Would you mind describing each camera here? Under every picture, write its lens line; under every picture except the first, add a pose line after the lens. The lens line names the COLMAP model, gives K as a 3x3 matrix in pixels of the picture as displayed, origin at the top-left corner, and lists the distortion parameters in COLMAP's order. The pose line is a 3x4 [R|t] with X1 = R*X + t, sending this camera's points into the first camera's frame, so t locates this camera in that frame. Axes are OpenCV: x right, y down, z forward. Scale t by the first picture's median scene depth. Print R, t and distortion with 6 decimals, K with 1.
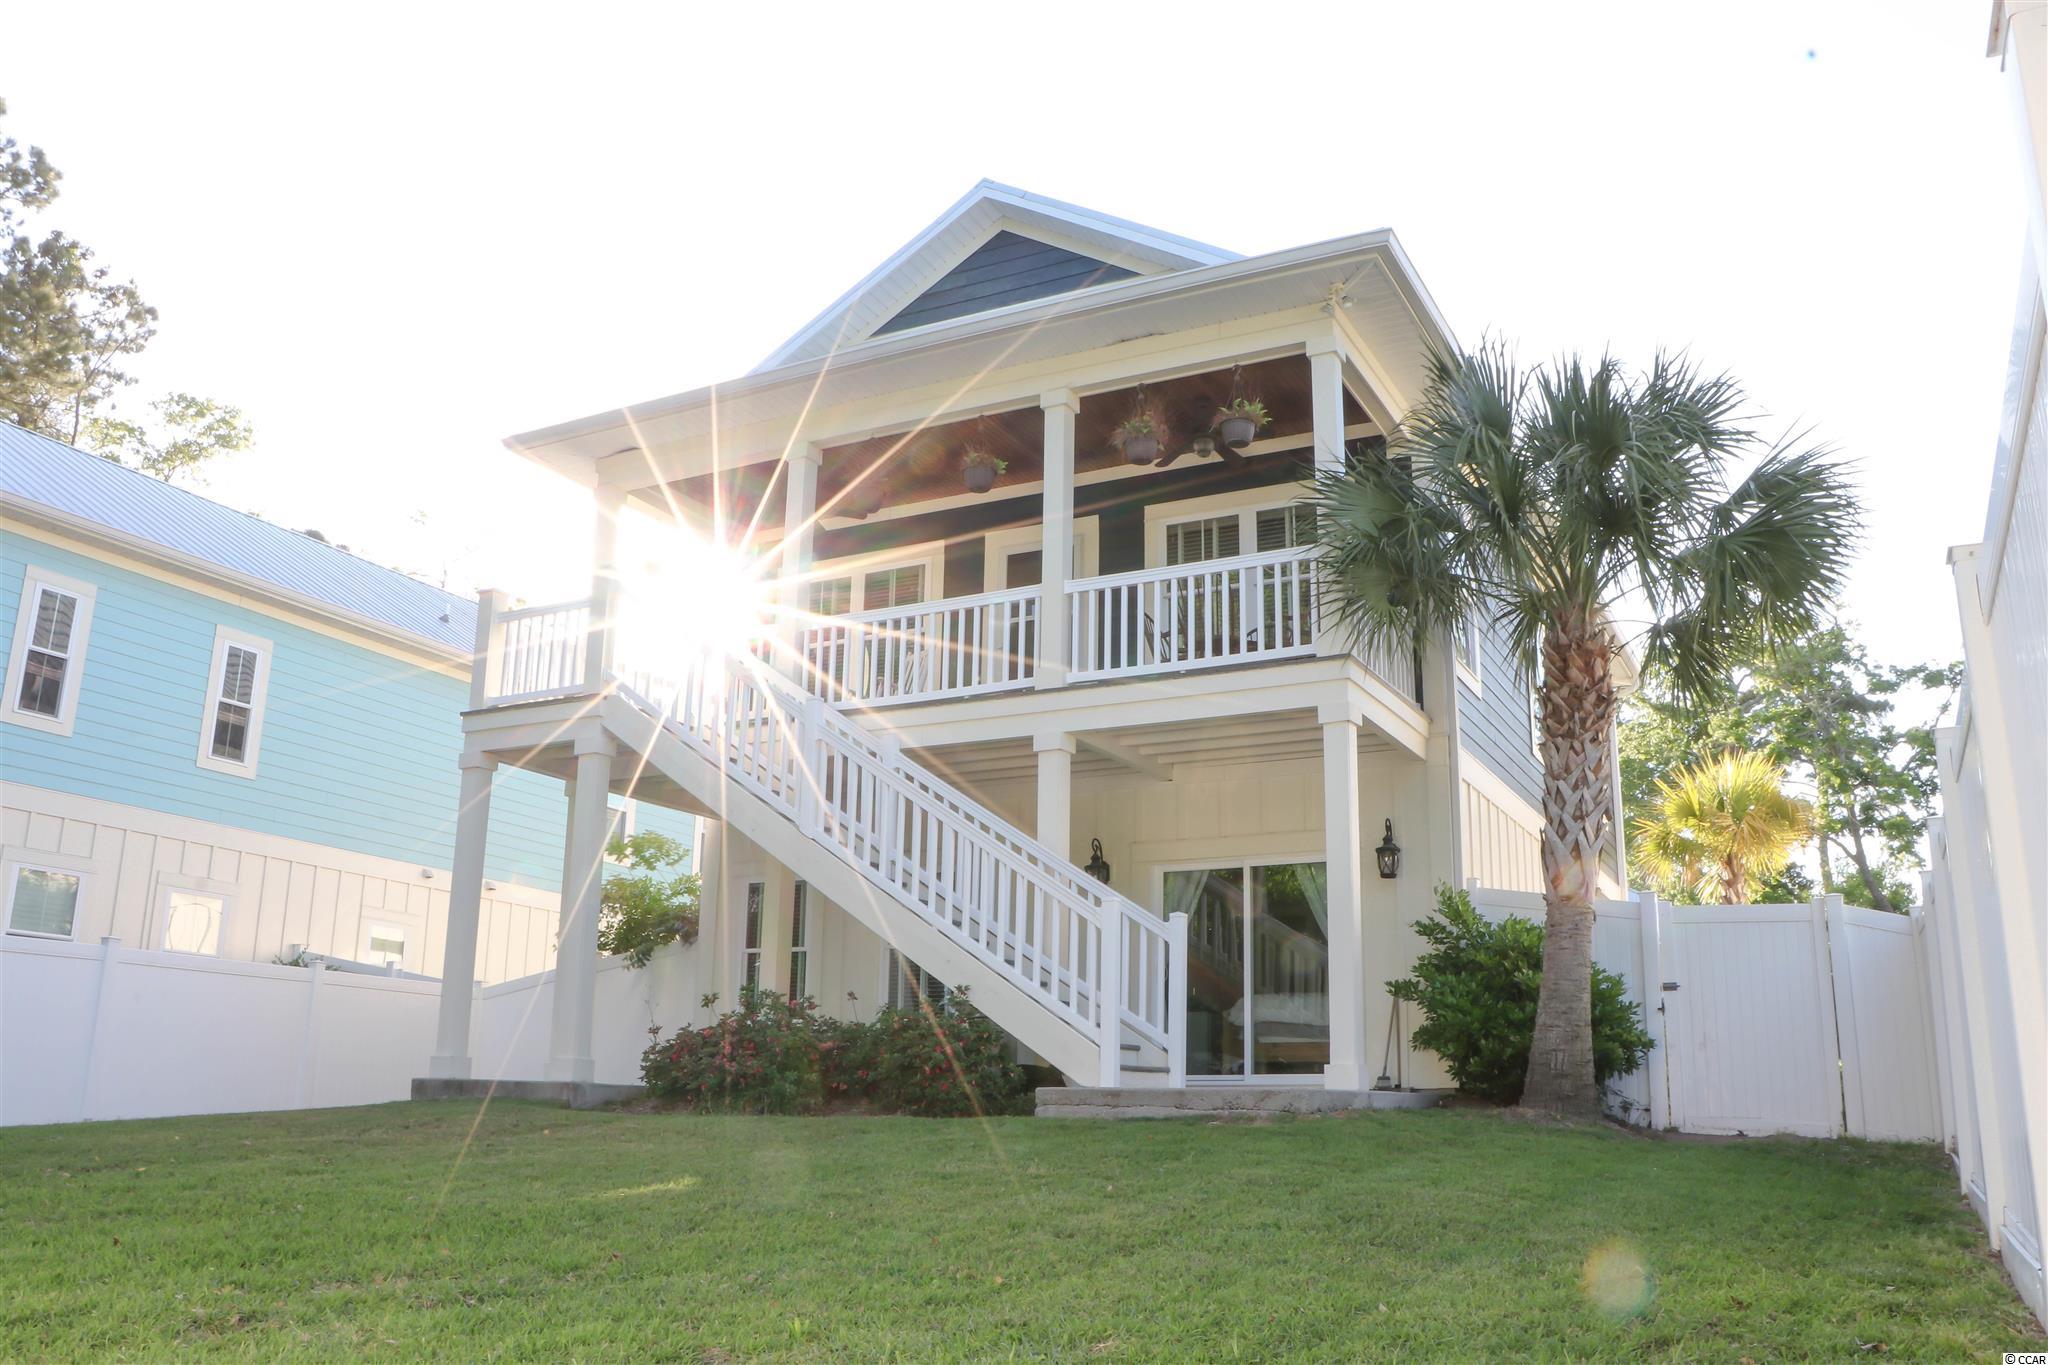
lens RADIAL K [[1663.6, 0, 1024.0], [0, 1663.6, 682.5], [0, 0, 1]] dist [-0.177451, -0.000274]
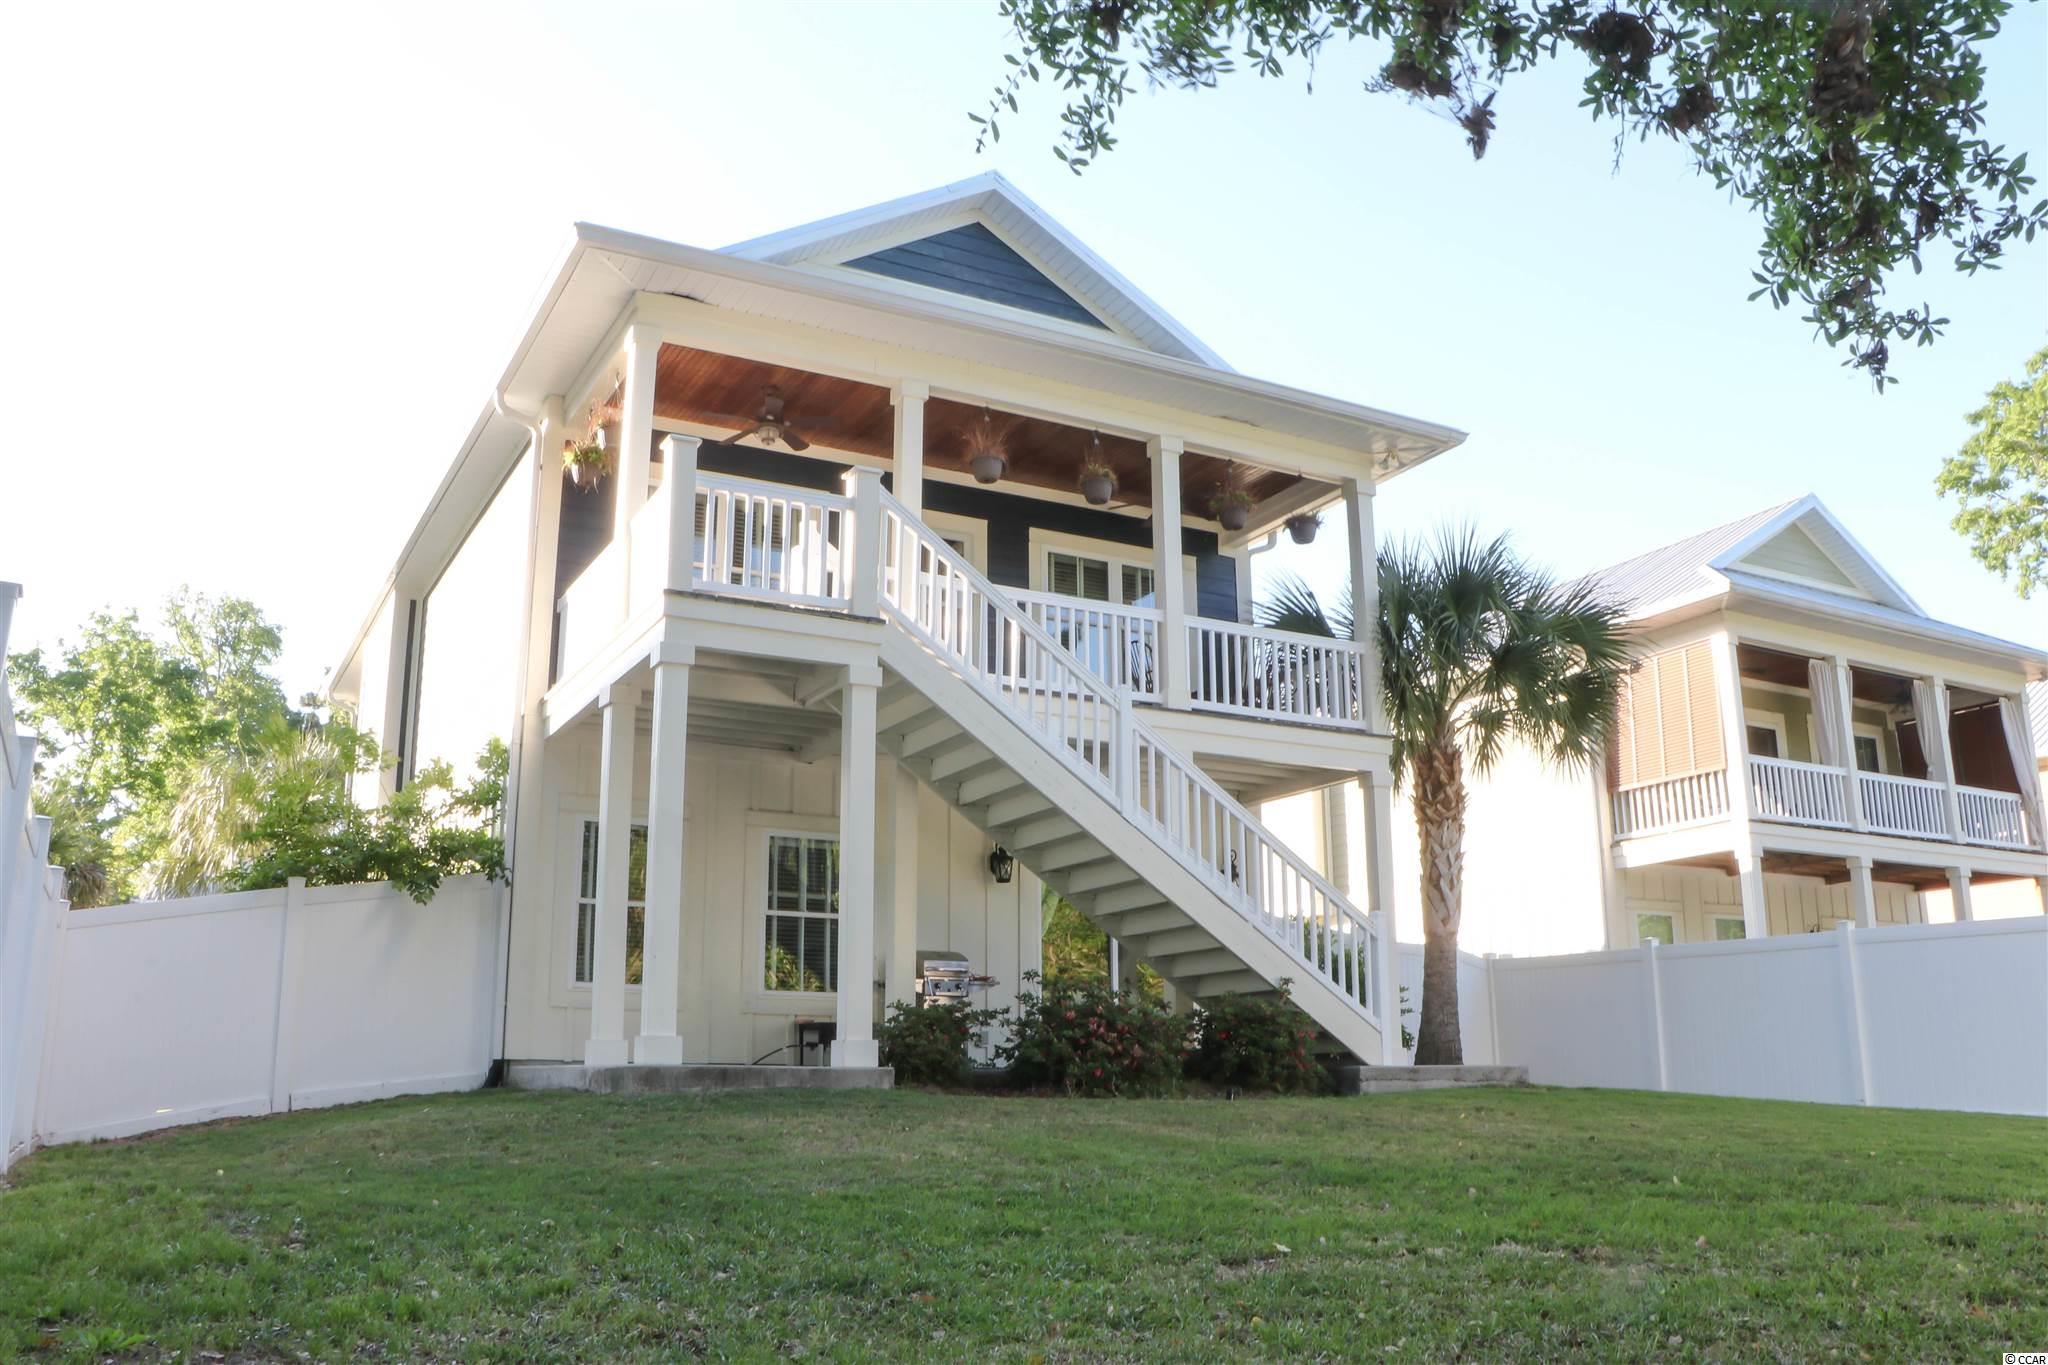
lens RADIAL K [[1663.6, 0, 1024.0], [0, 1663.6, 682.5], [0, 0, 1]] dist [-0.177451, -0.000274]
pose [[0.552347, 0.191017, 0.811434, -0.803600], [-0.200172, 0.975305, -0.093335, 0.094228], [-0.809224, -0.110874, 0.576943, 0.383325]]
